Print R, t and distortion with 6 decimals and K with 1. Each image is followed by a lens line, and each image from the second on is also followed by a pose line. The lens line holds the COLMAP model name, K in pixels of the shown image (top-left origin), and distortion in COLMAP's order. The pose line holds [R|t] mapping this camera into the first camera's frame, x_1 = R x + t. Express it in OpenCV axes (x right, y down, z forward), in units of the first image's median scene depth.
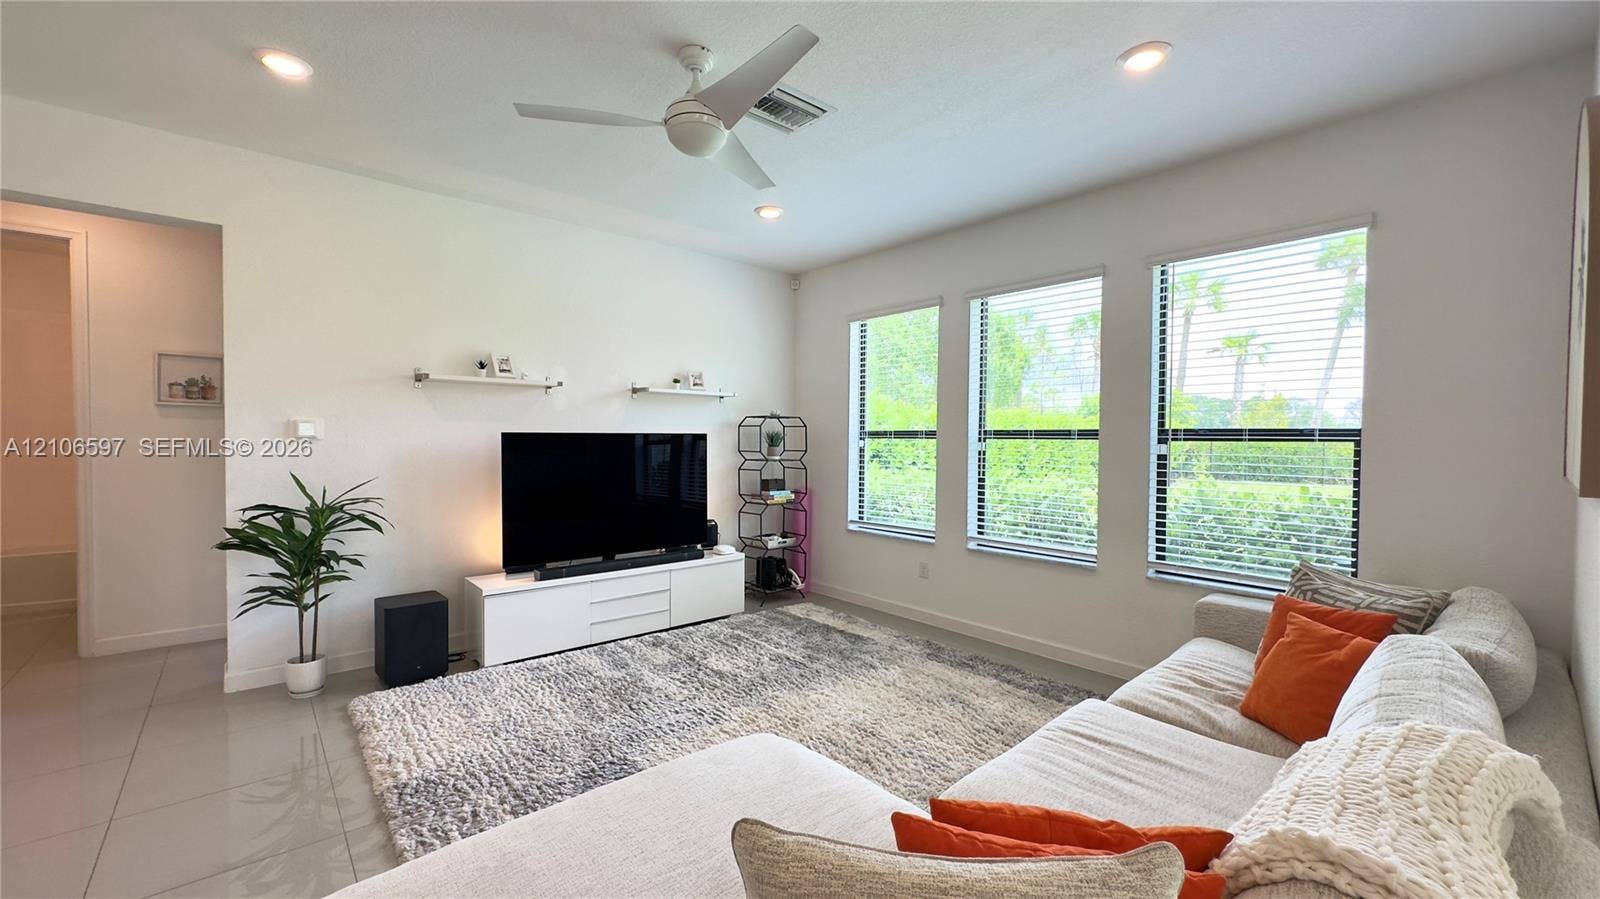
lens RADIAL K [[642.4, 0, 800.1], [0, 642.4, 452.2], [0, 0, 1]] dist [-0.001821, 0.000381]
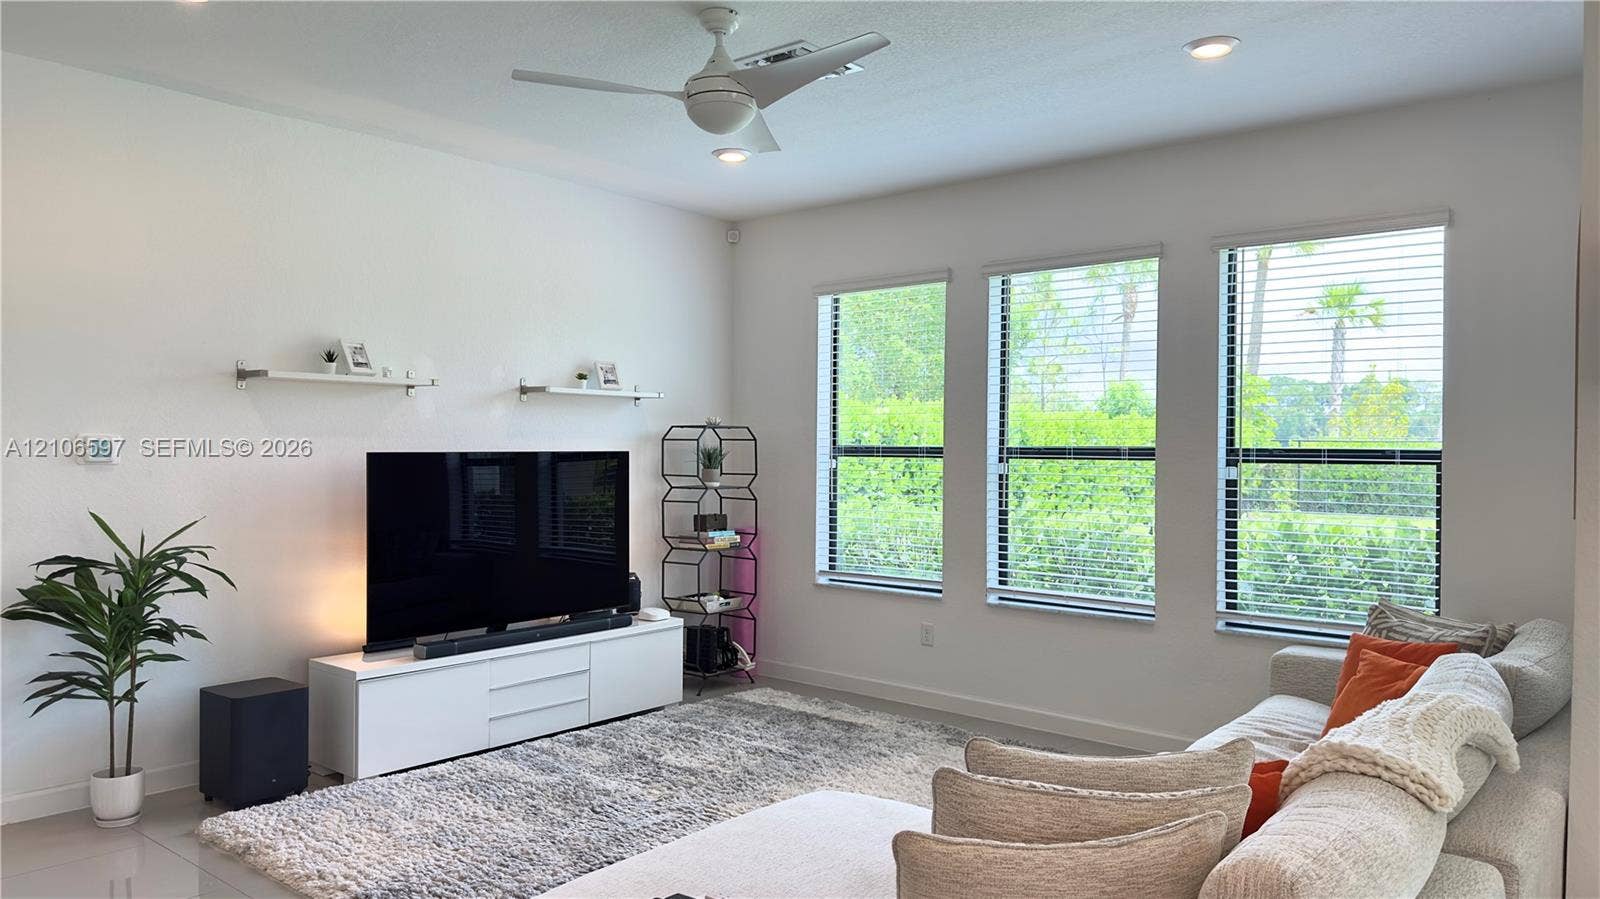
lens RADIAL K [[1120.1, 0, 793.7], [0, 1120.1, 454.4], [0, 0, 1]] dist [0.157637, -0.284542]
pose [[0.988687, -0.001960, 0.149979, -0.198549], [0.004028, 0.999901, -0.013486, -0.010604], [-0.149938, 0.013937, 0.988597, -0.340629]]
